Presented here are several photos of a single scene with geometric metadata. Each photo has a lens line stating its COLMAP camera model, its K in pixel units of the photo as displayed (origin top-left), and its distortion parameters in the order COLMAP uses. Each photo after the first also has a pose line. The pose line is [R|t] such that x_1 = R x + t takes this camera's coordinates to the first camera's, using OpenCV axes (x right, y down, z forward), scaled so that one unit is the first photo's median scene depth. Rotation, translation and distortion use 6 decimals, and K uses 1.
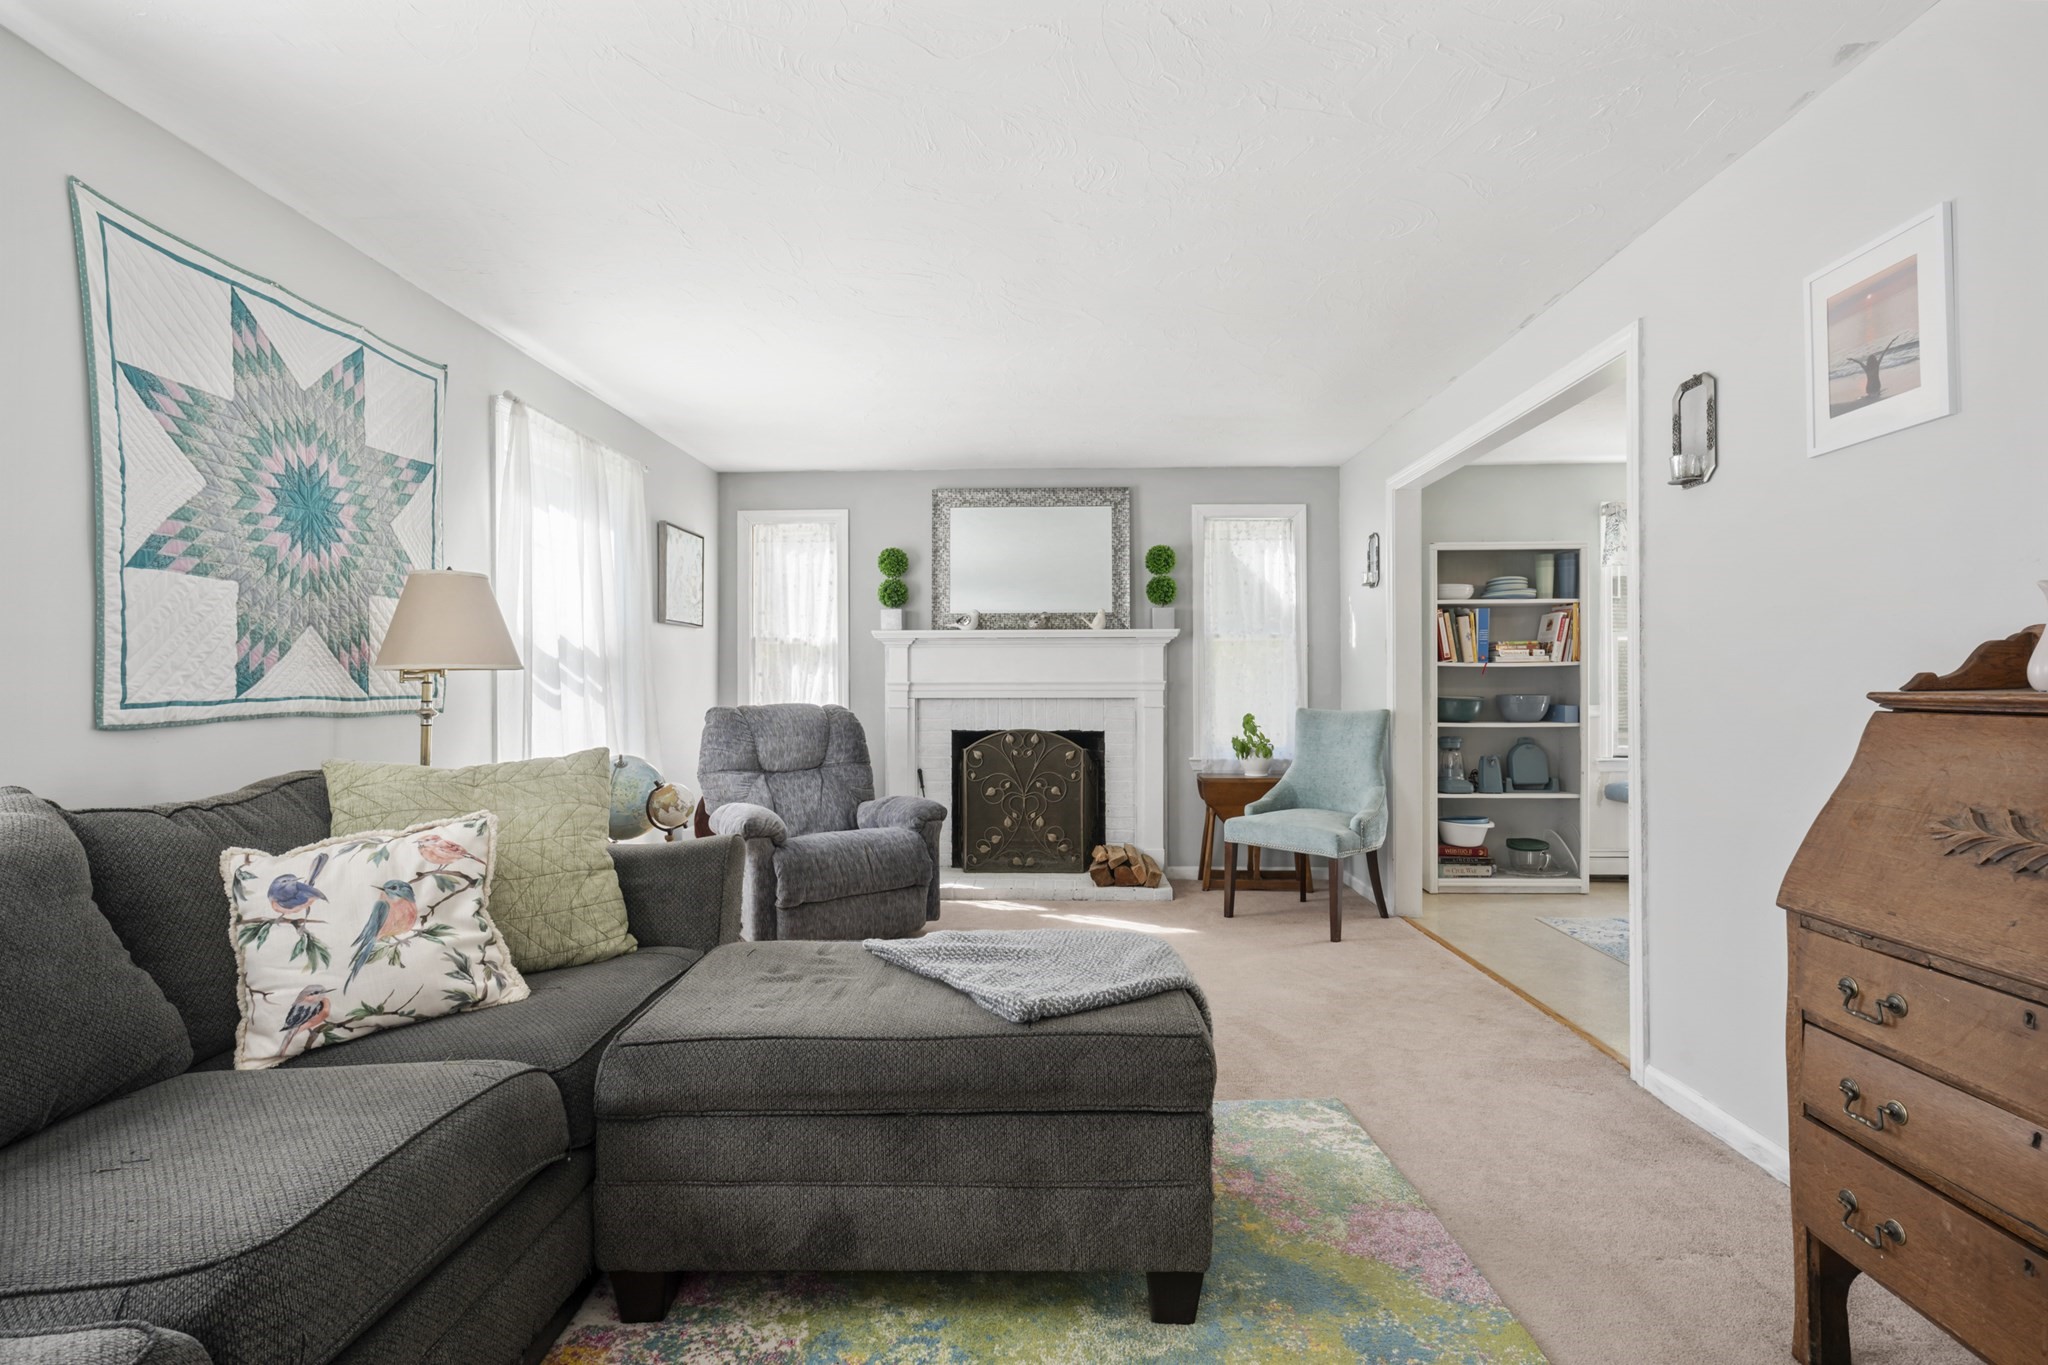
lens RADIAL K [[921.4, 0, 1031.4], [0, 921.4, 685.9], [0, 0, 1]] dist [-0.000826, 0.001962]
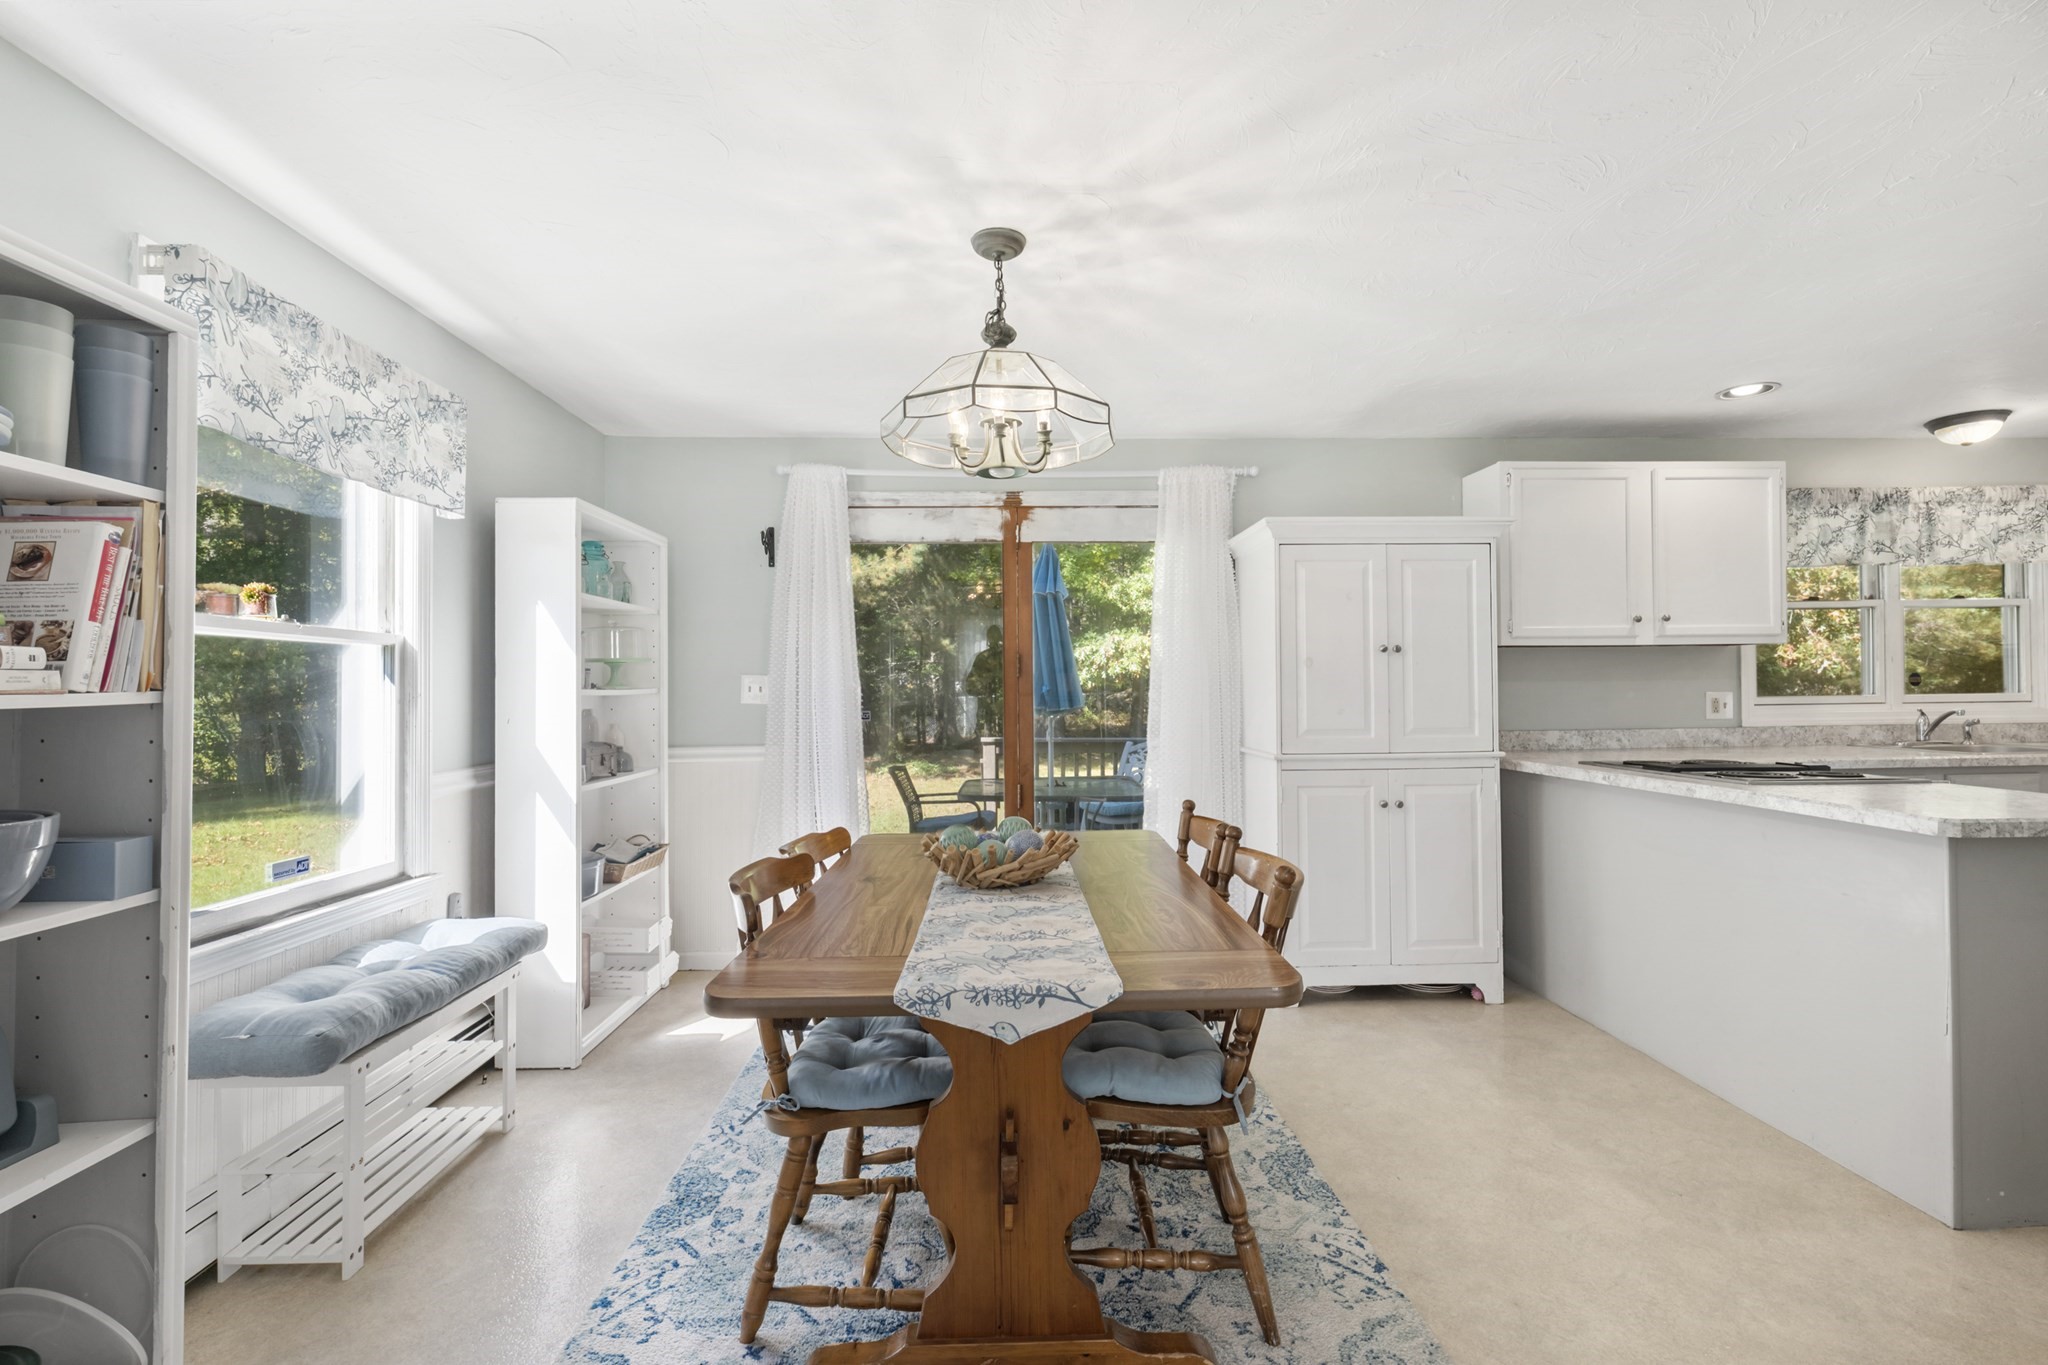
lens RADIAL K [[921.4, 0, 1032.8], [0, 921.4, 678.9], [0, 0, 1]] dist [-0.000826, 0.001962]
pose [[-0.070236, 0.020771, 0.997314, 0.262668], [0.011515, 0.999733, -0.020011, -0.020982], [-0.997464, 0.010079, -0.070457, 0.725941]]
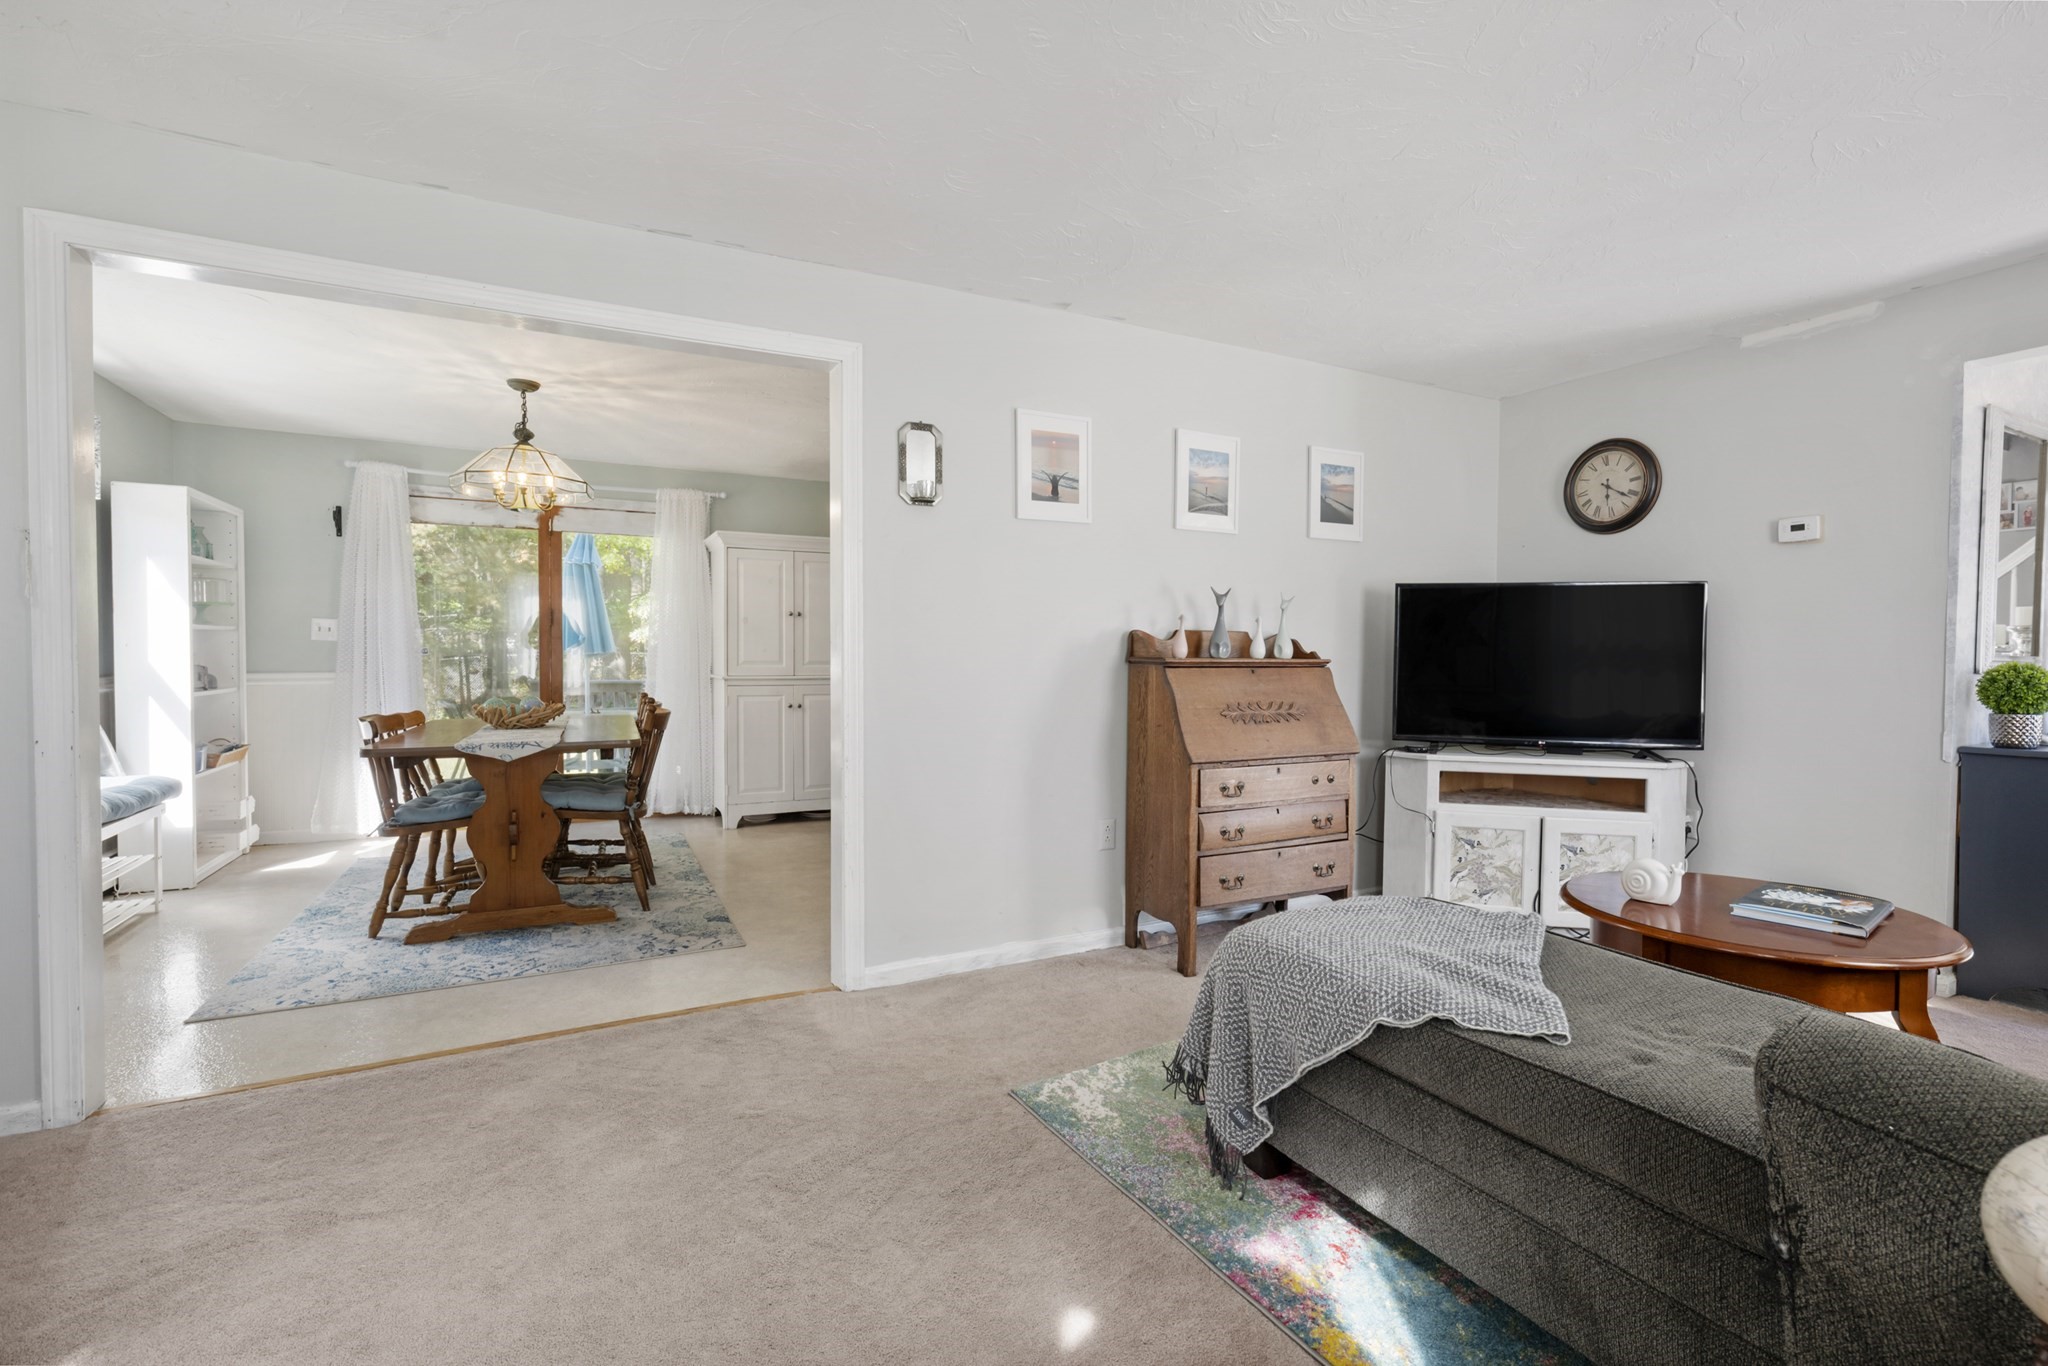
lens RADIAL K [[921.4, 0, 1028.0], [0, 921.4, 676.4], [0, 0, 1]] dist [-0.000826, 0.001962]
pose [[-0.481125, -0.018959, 0.876447, -0.248446], [-0.000981, 0.999777, 0.021088, 0.000829], [-0.876651, 0.009287, -0.481036, 0.711677]]
